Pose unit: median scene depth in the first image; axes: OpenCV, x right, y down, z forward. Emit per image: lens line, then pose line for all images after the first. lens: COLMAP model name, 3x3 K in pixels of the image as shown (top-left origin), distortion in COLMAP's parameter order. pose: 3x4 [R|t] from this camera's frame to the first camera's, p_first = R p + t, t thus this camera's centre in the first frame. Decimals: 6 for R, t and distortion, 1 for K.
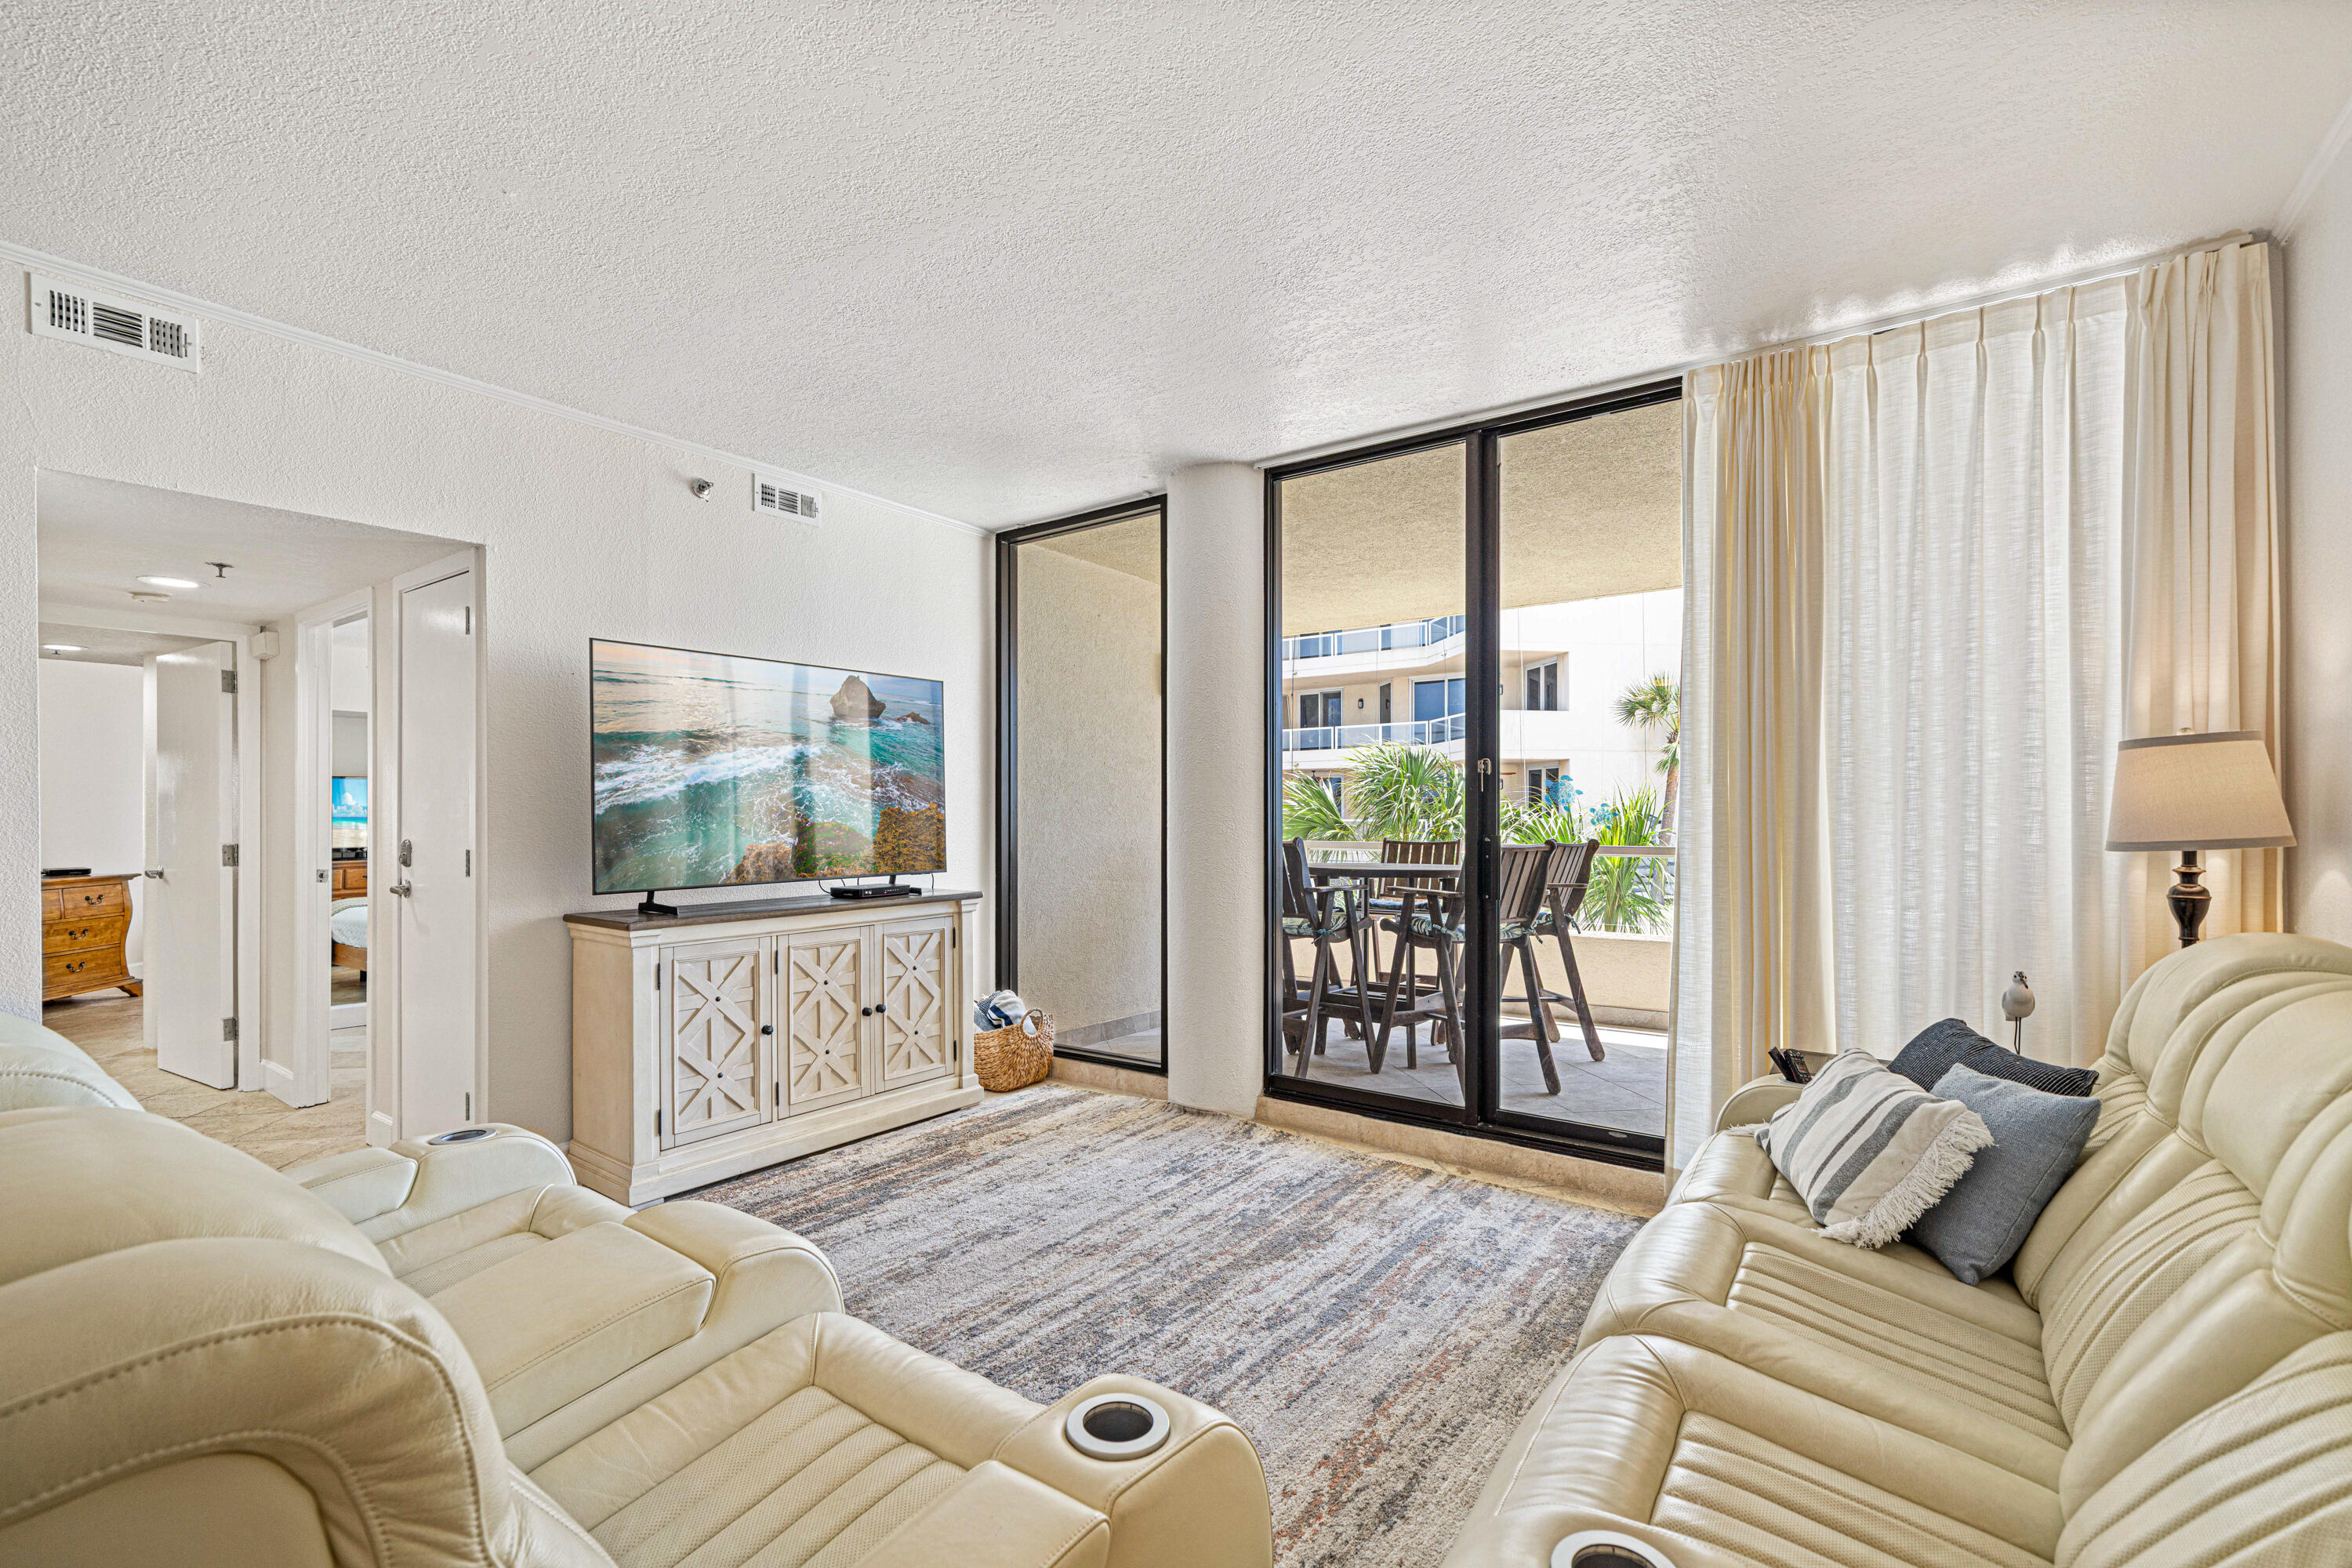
lens RADIAL K [[1028.9, 0, 1182.3], [0, 1028.9, 814.2], [0, 0, 1]] dist [-0.000559, -0.000146]
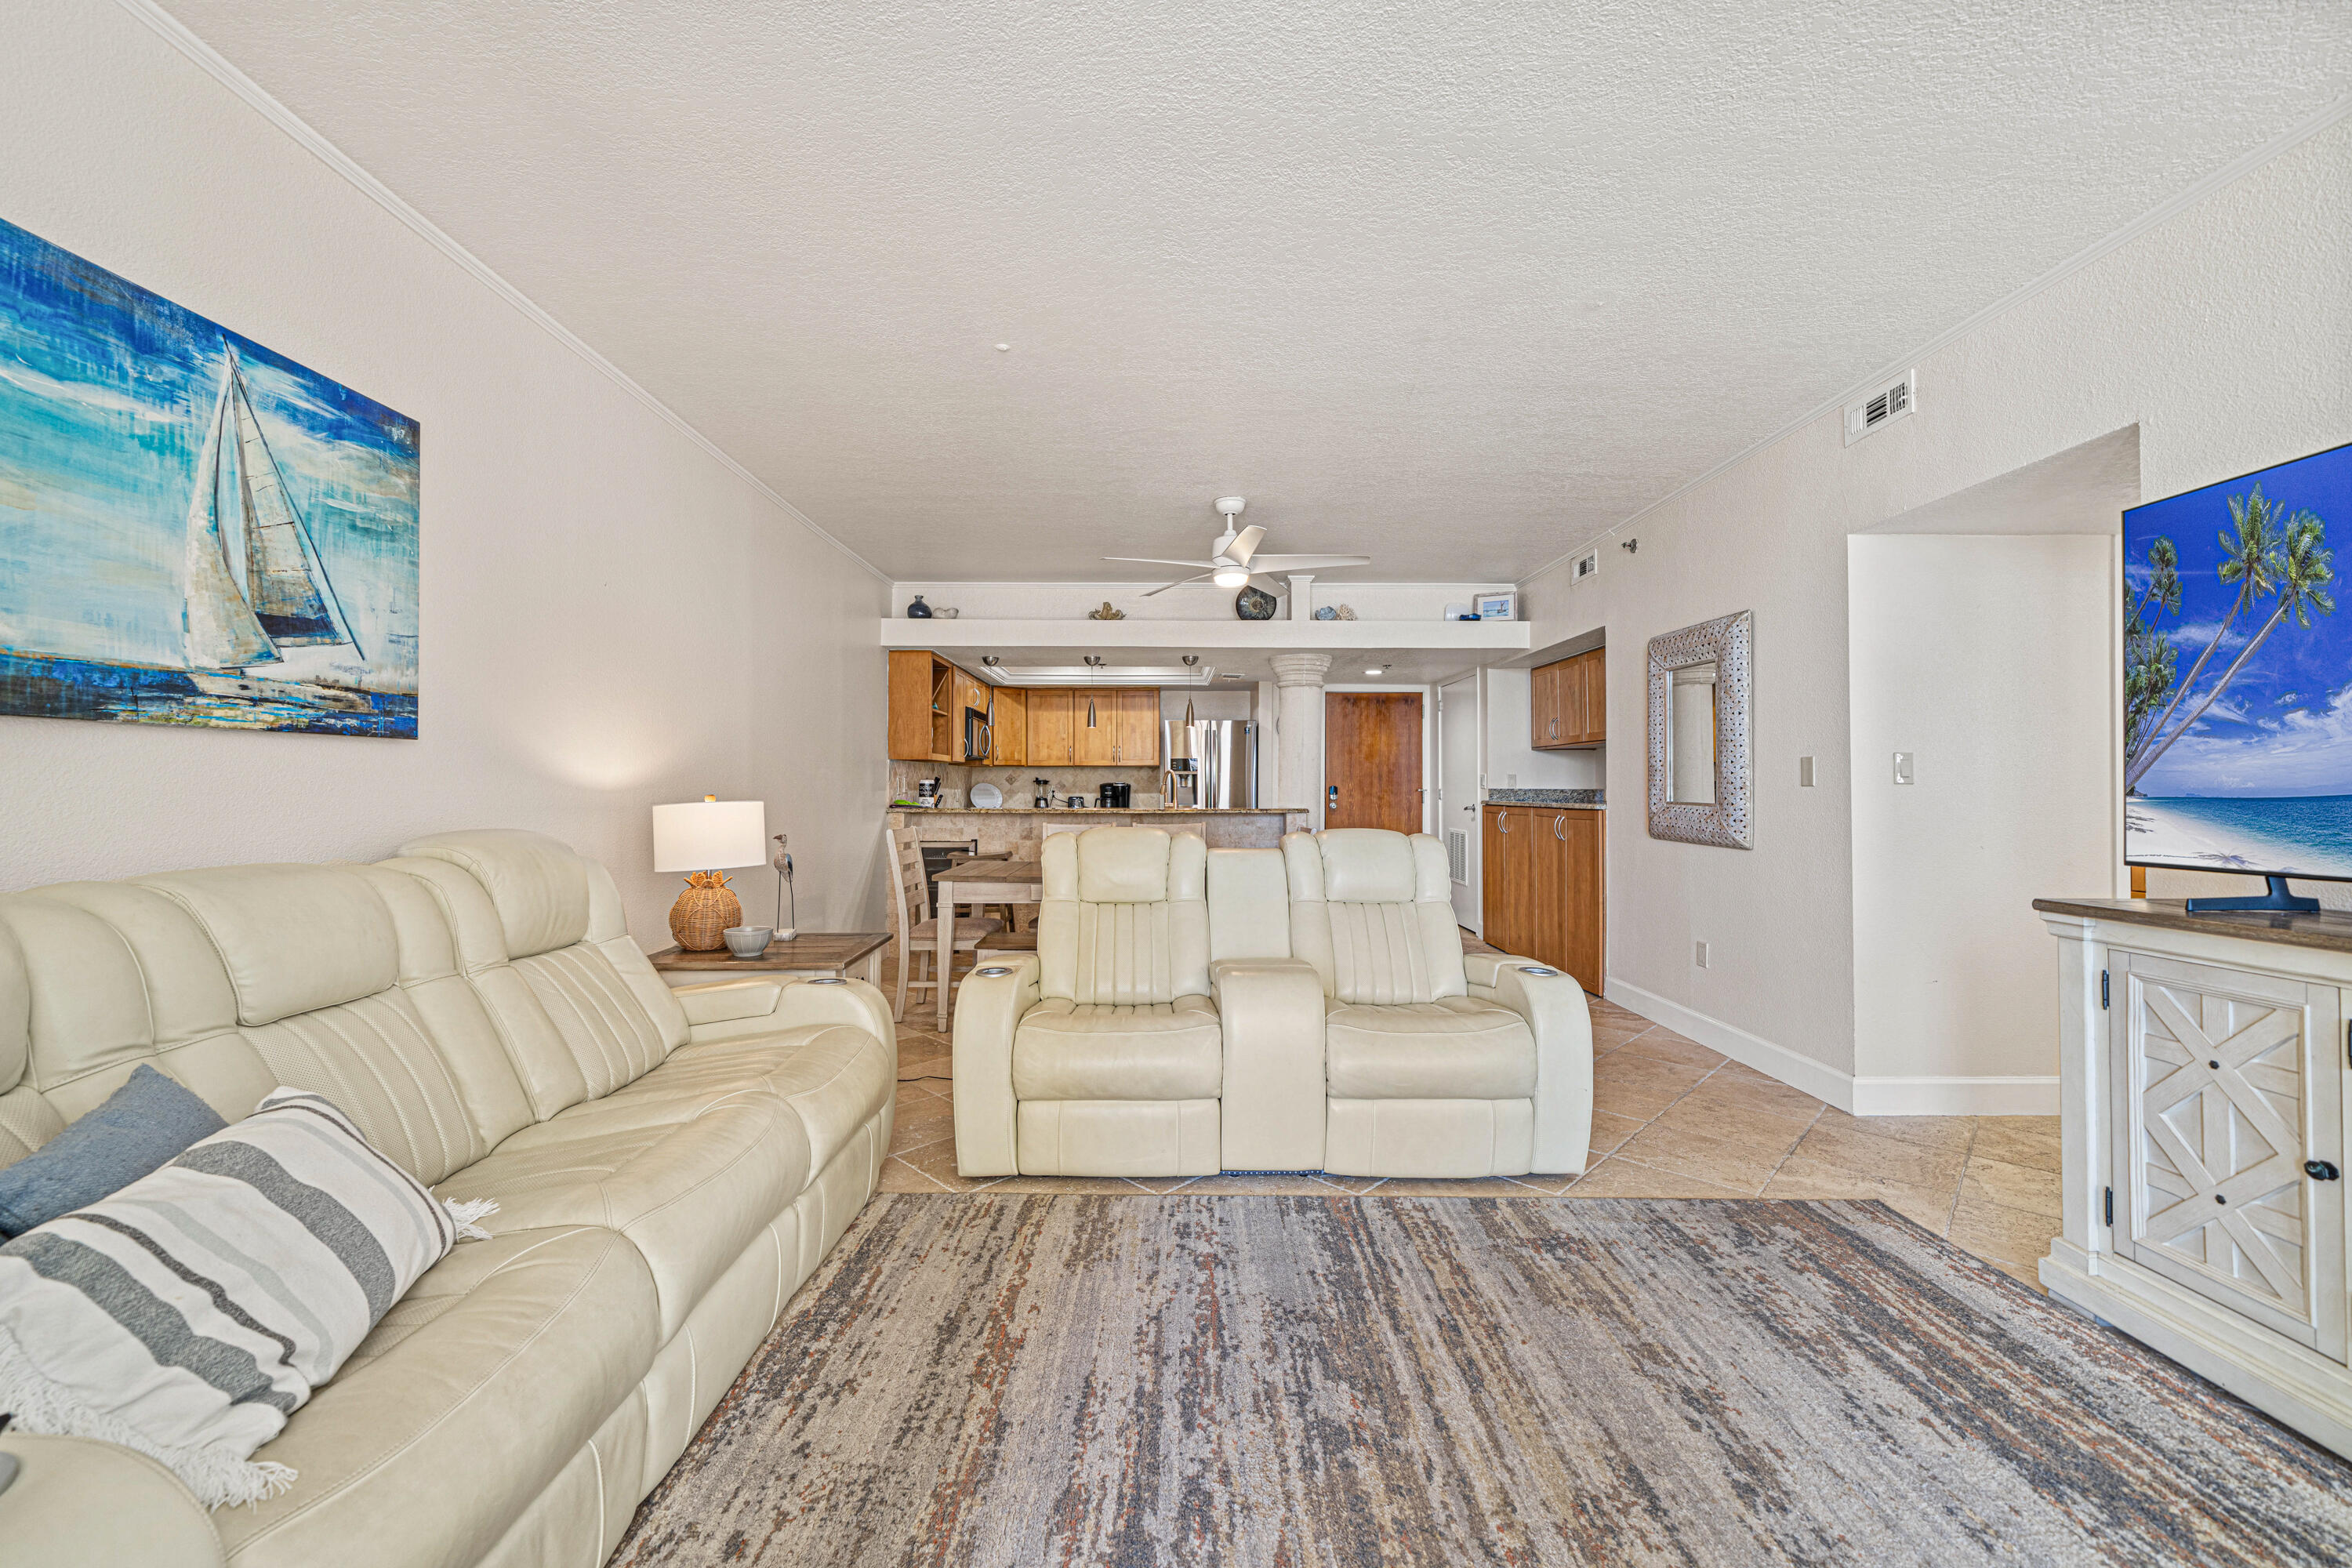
lens RADIAL K [[905.3, 0, 1162.4], [0, 905.3, 773.5], [0, 0, 1]] dist [-0.001911, -0.000183]
pose [[-0.815481, -0.011024, -0.578679, 0.346197], [-0.002197, 0.999870, -0.015953, 0.026036], [0.578780, -0.011738, -0.815399, 1.127048]]
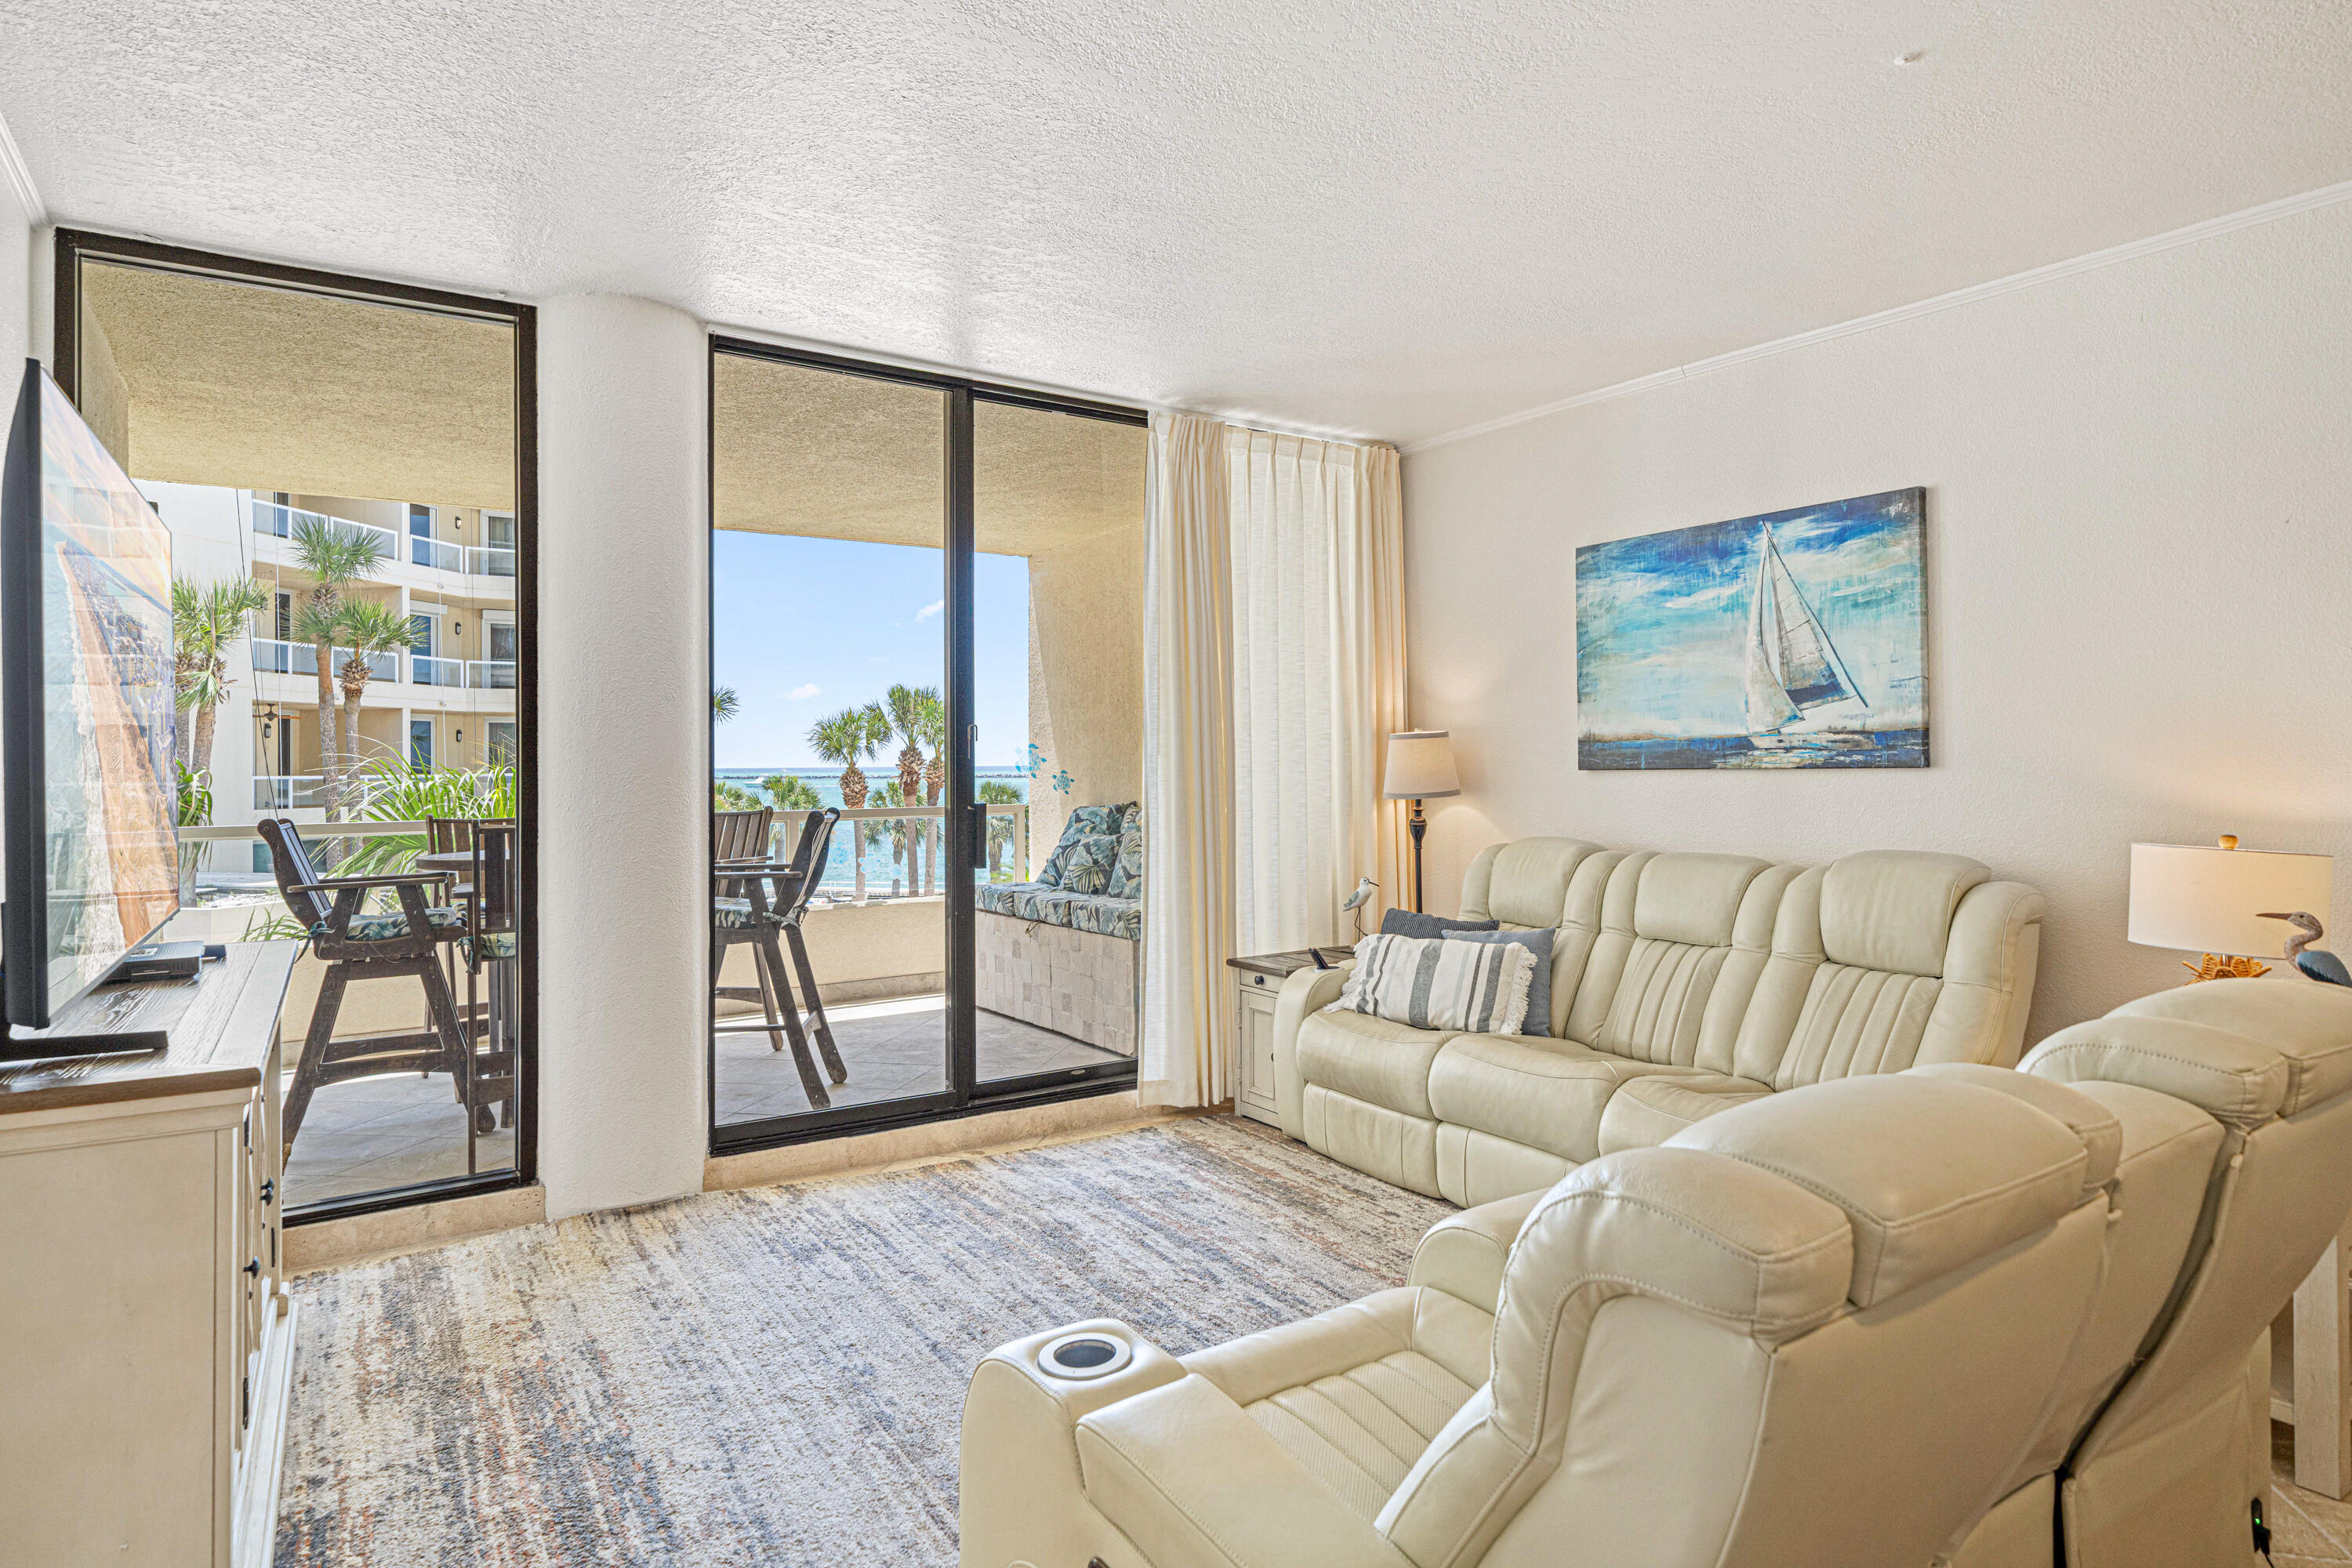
lens RADIAL K [[1278.5, 0, 1172.4], [0, 1278.5, 765.0], [0, 0, 1]] dist [0.002022, 0.000778]
pose [[0.362480, -0.003183, 0.931986, -0.861219], [0.007422, 0.999972, 0.000529, -0.017793], [-0.931962, 0.006725, 0.362494, 0.431934]]
